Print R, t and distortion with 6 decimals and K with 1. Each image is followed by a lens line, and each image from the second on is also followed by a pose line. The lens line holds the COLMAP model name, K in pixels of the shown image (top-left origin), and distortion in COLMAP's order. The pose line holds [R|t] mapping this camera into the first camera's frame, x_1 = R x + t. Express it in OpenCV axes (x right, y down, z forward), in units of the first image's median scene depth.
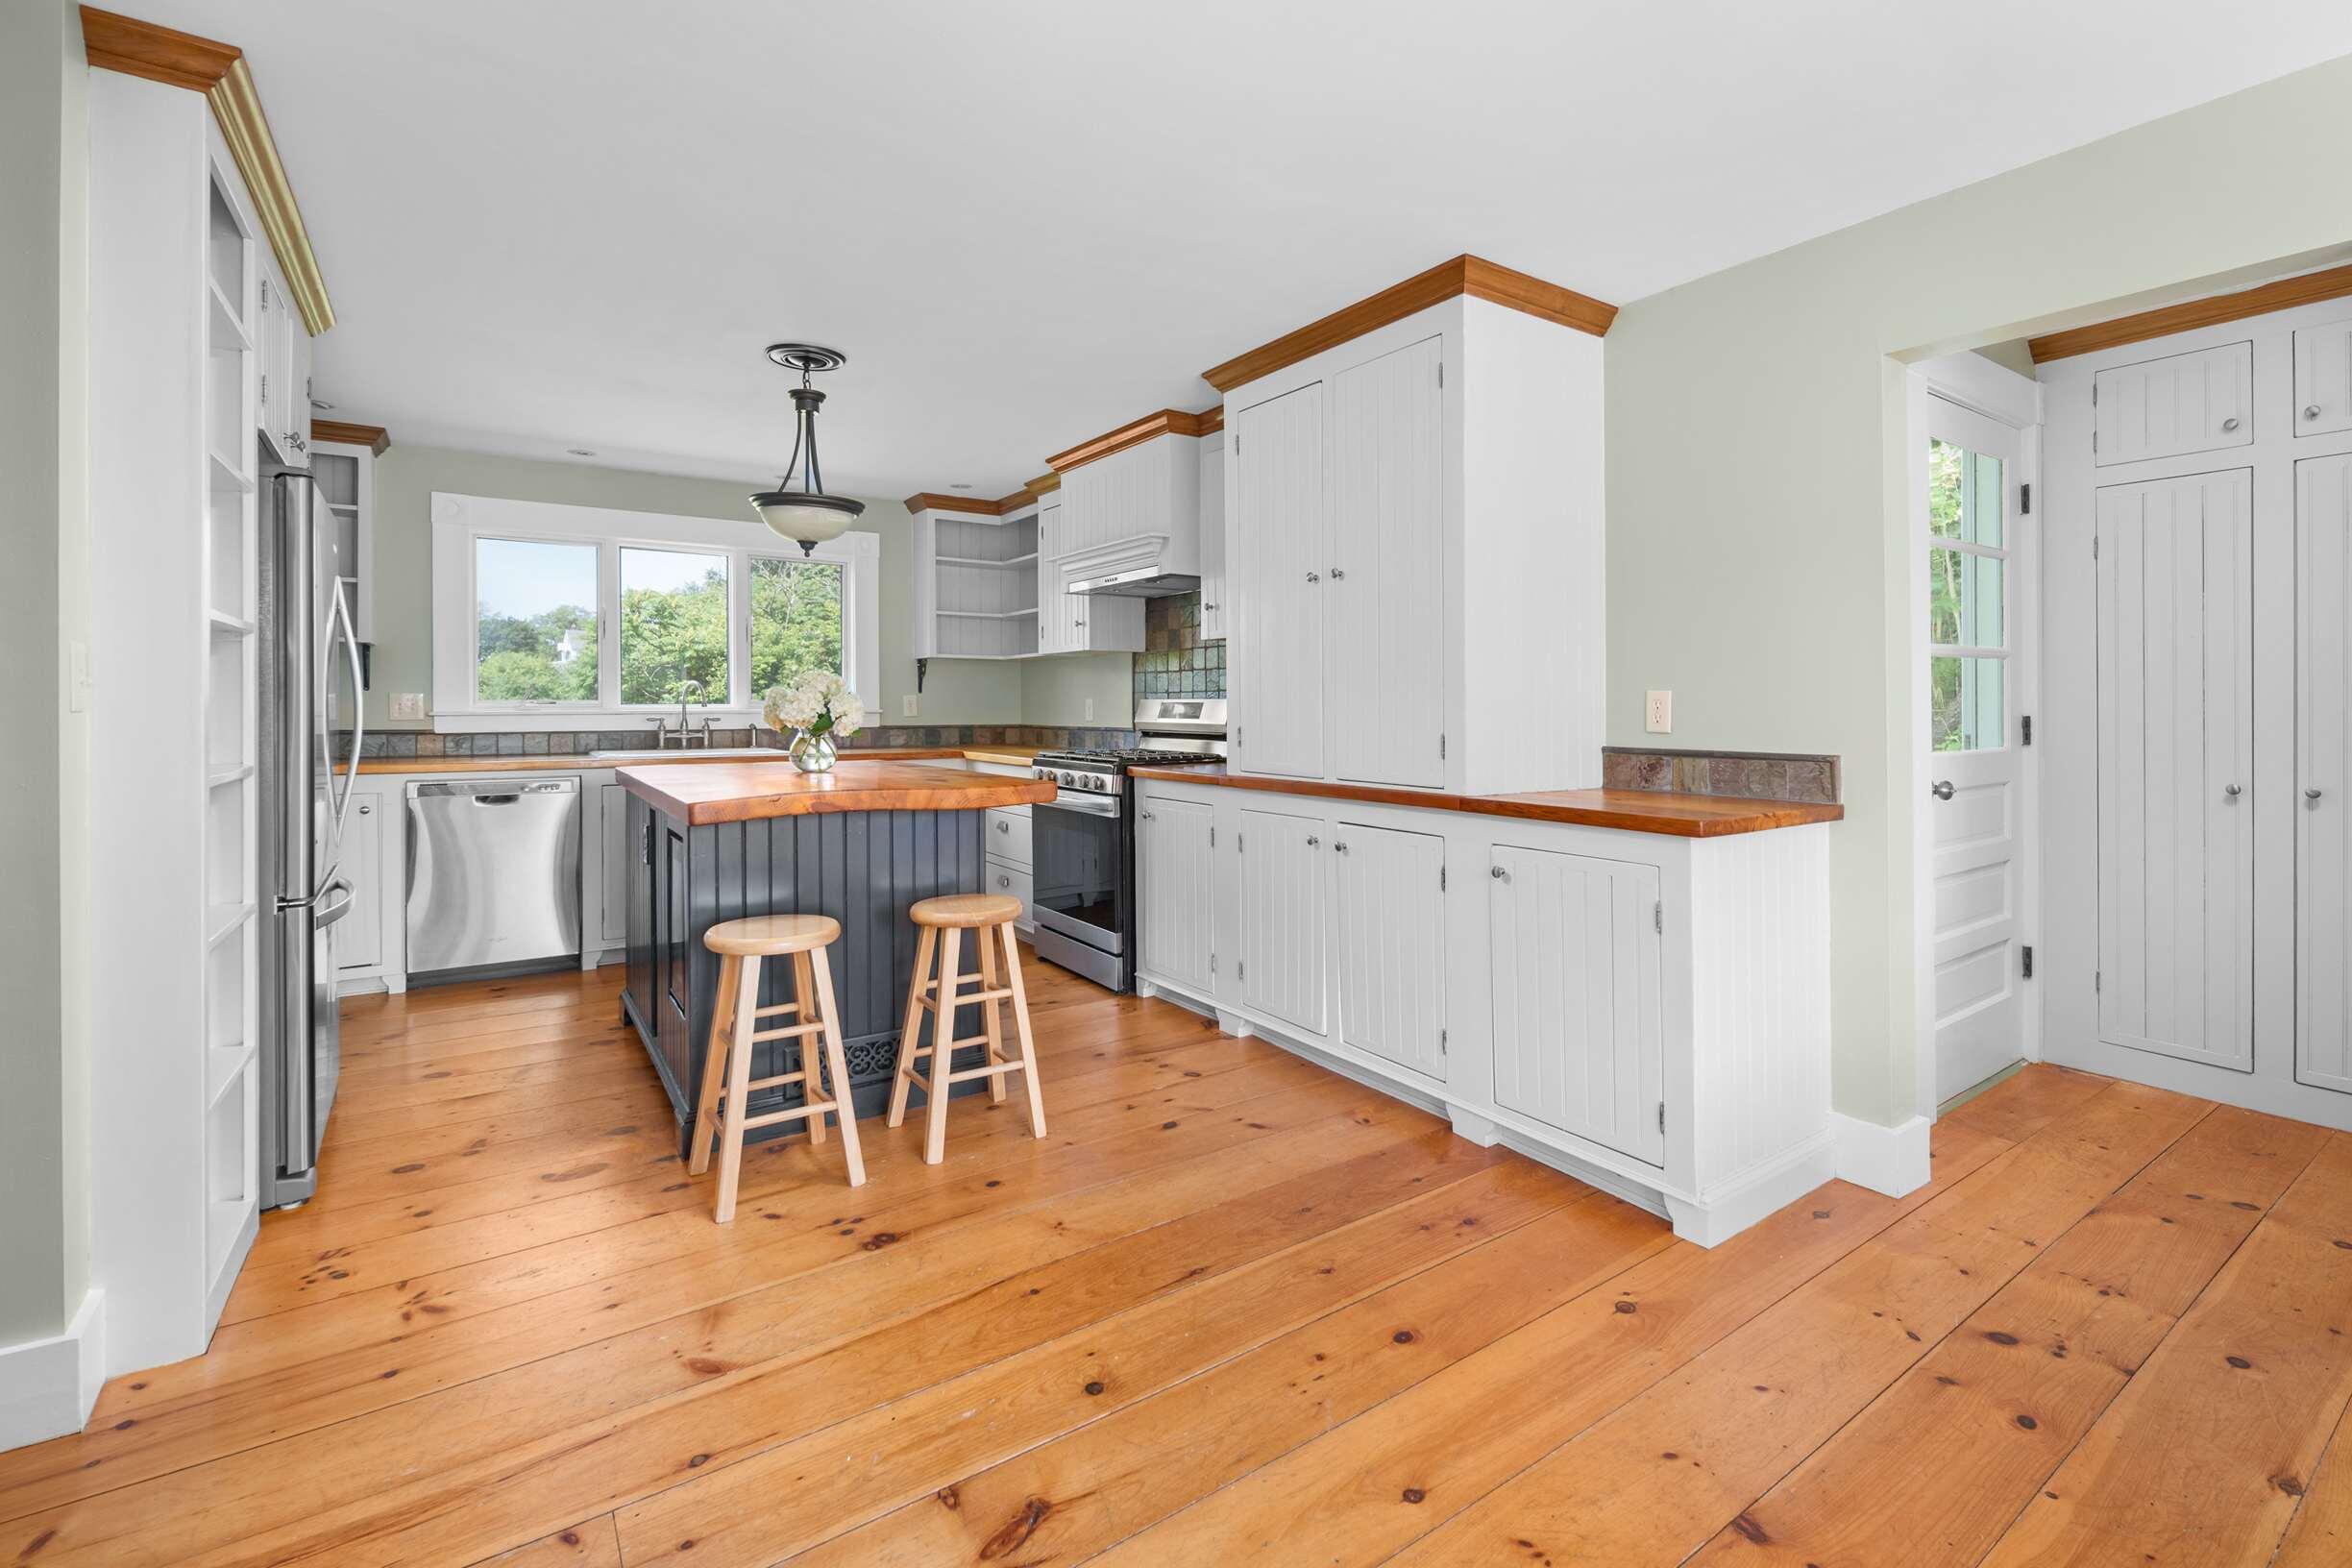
lens RADIAL K [[1029.2, 0, 1176.3], [0, 1029.2, 684.1], [0, 0, 1]] dist [0.003233, -0.000100]
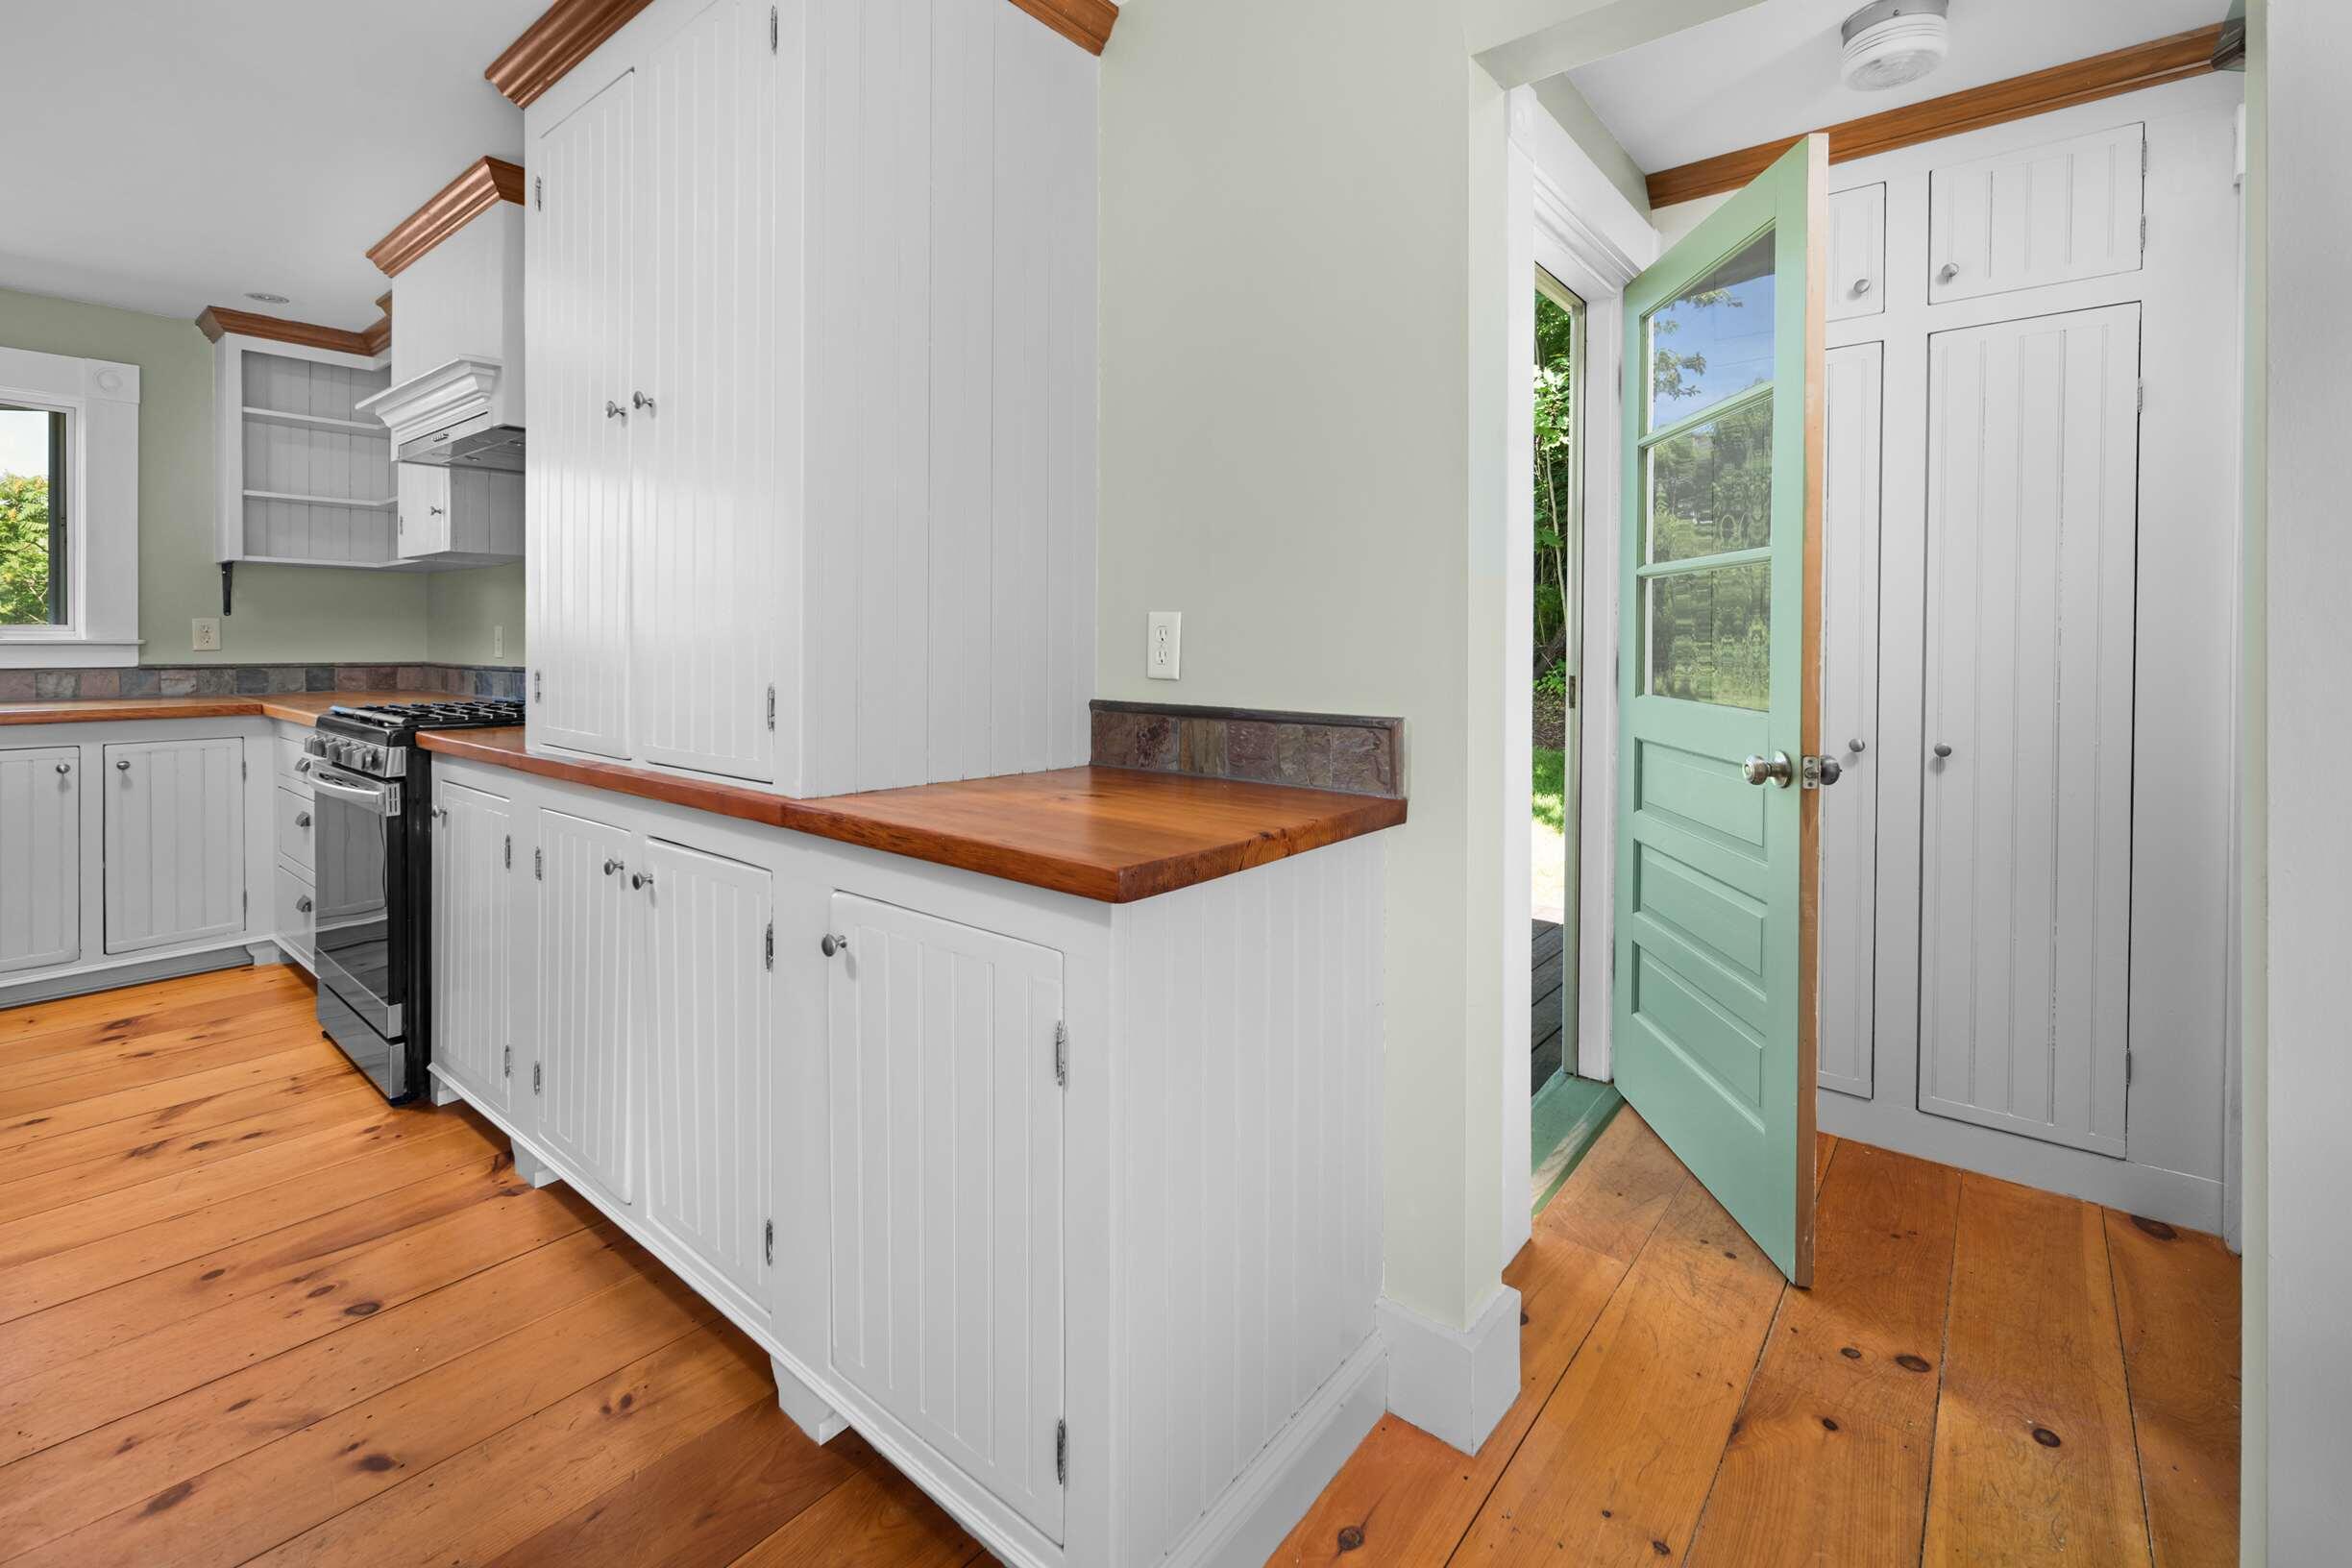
lens RADIAL K [[1029.2, 0, 1173.0], [0, 1029.2, 632.6], [0, 0, 1]] dist [0.003233, -0.000100]
pose [[0.957980, 0.006653, 0.286758, 0.285522], [-0.010541, 0.999872, 0.012015, 0.011056], [-0.286641, -0.014532, 0.957928, 0.385550]]
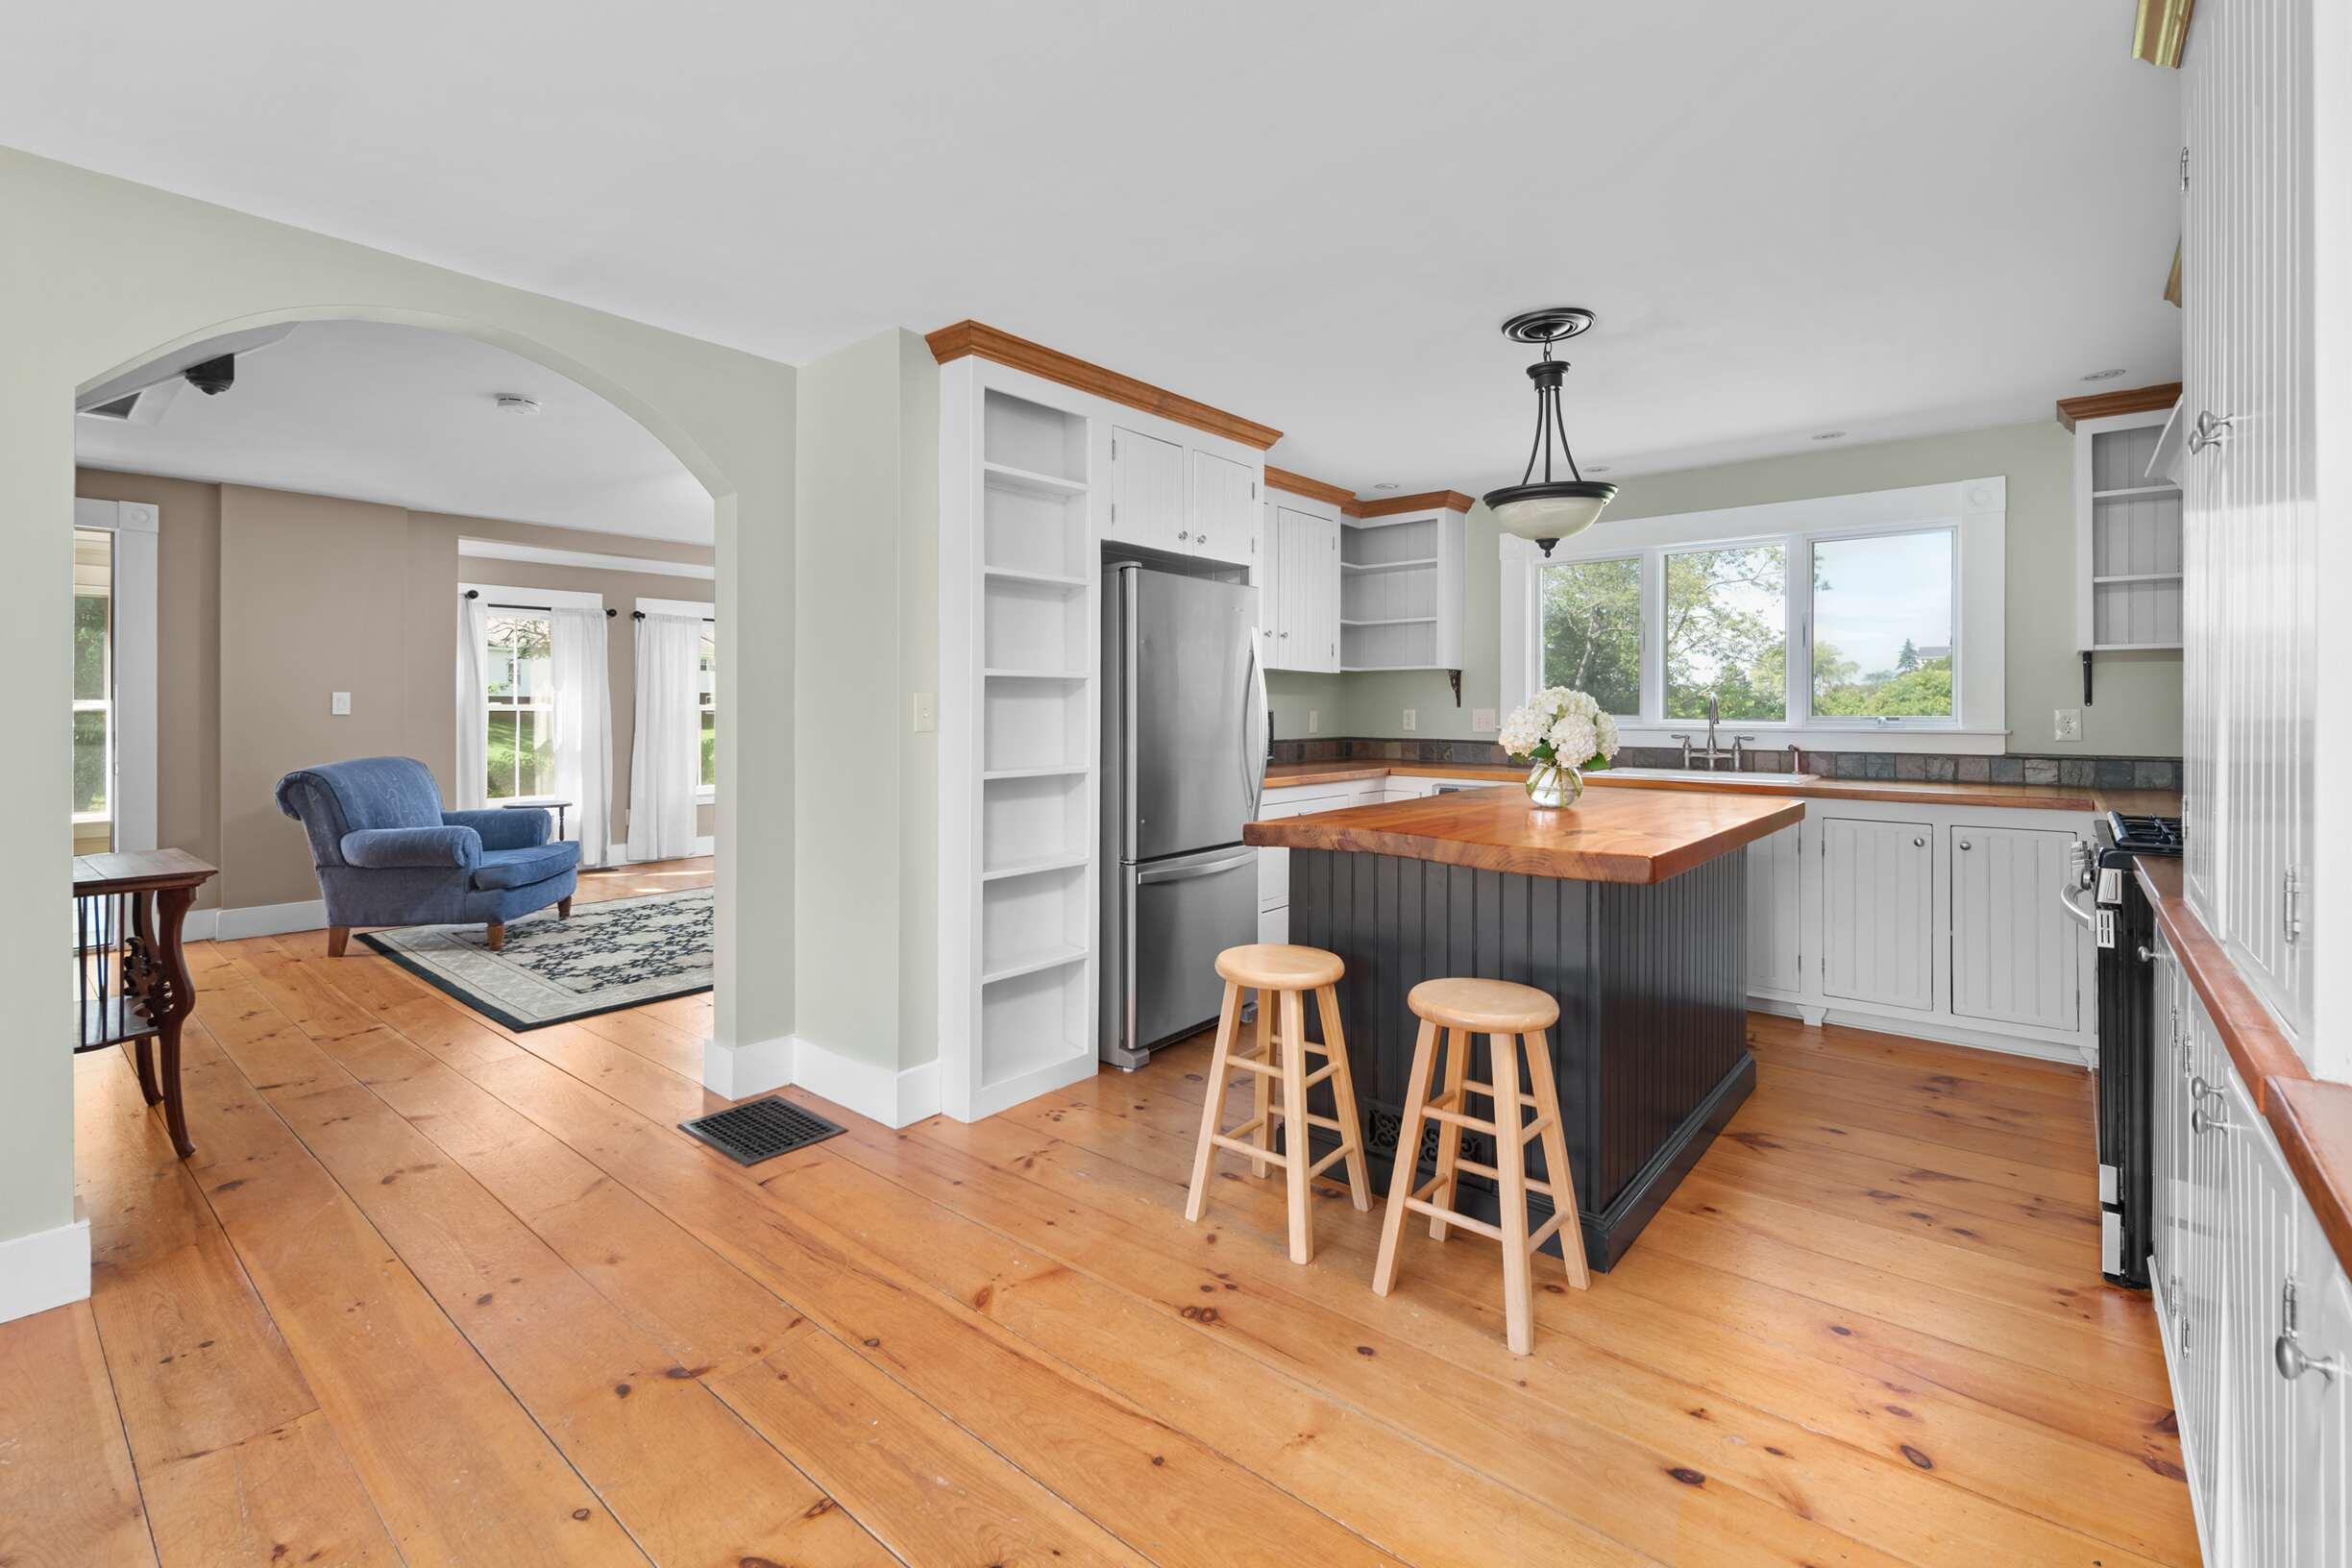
lens RADIAL K [[1029.2, 0, 1188.3], [0, 1029.2, 698.4], [0, 0, 1]] dist [0.003233, -0.000100]
pose [[0.270287, -0.009132, -0.962737, 0.450394], [0.019961, 0.999793, -0.003880, -0.009190], [0.962573, -0.018168, 0.270413, 0.551142]]
